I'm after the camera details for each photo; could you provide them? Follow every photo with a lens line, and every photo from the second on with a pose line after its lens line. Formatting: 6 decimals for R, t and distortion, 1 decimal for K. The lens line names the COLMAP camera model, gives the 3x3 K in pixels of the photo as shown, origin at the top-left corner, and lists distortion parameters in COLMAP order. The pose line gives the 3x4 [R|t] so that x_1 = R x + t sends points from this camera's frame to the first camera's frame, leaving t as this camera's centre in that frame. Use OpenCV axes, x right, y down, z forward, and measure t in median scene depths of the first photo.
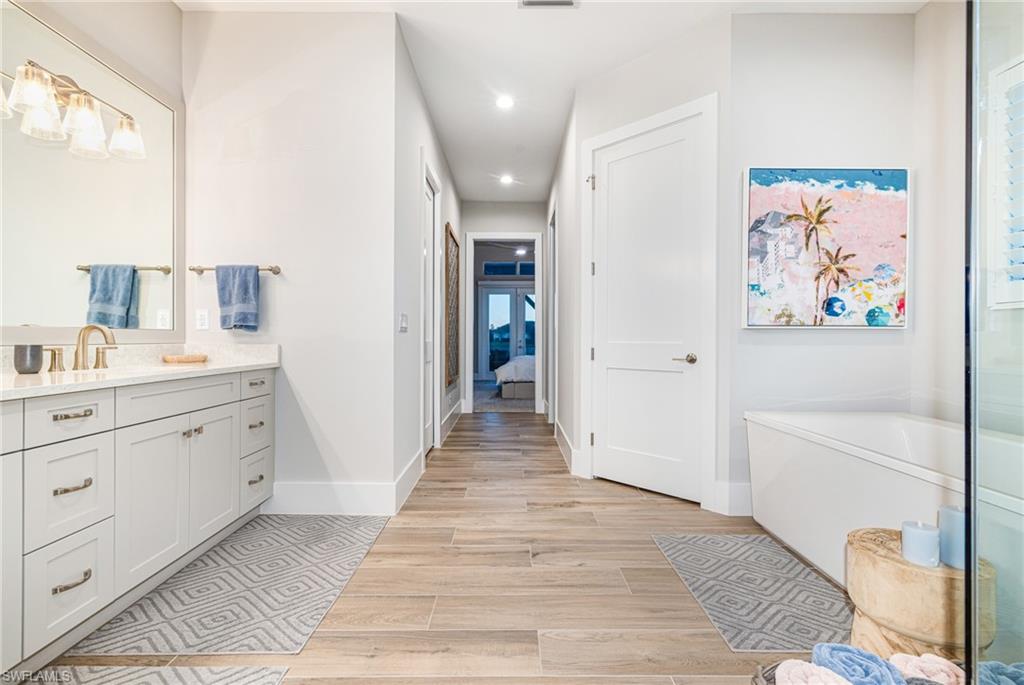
lens RADIAL K [[460.1, 0, 512.4], [0, 460.1, 340.2], [0, 0, 1]] dist [0.000822, 0.000356]
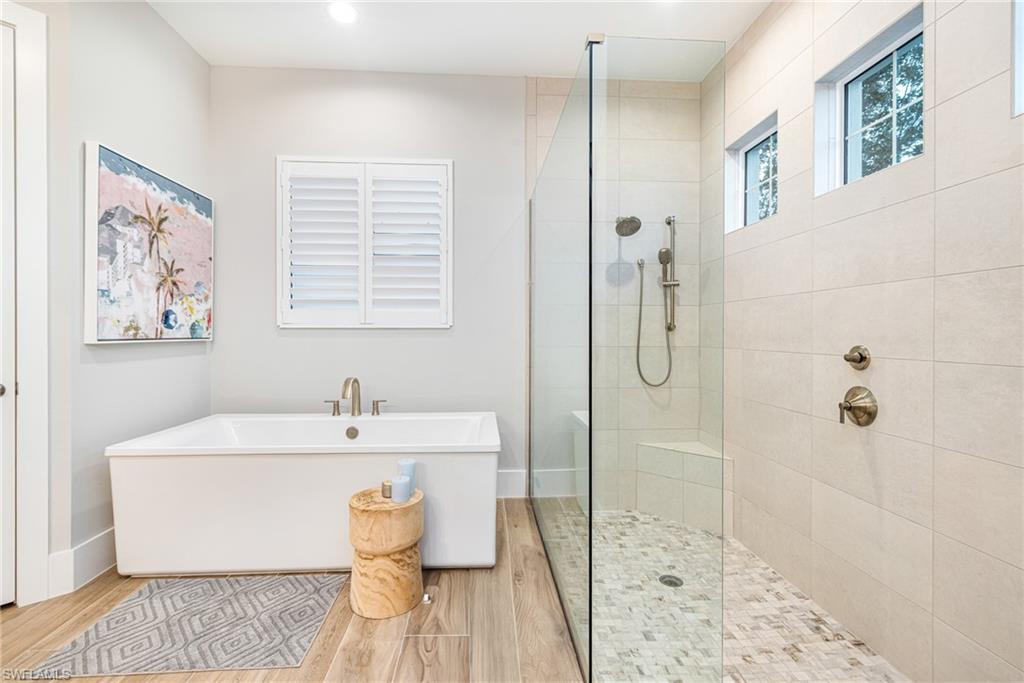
lens RADIAL K [[460.1, 0, 510.4], [0, 460.1, 336.2], [0, 0, 1]] dist [0.000822, 0.000356]
pose [[-0.051063, -0.009648, 0.998649, -0.324325], [0.001572, 0.999951, 0.009741, -0.045338], [-0.998694, 0.002067, -0.051046, 0.322930]]
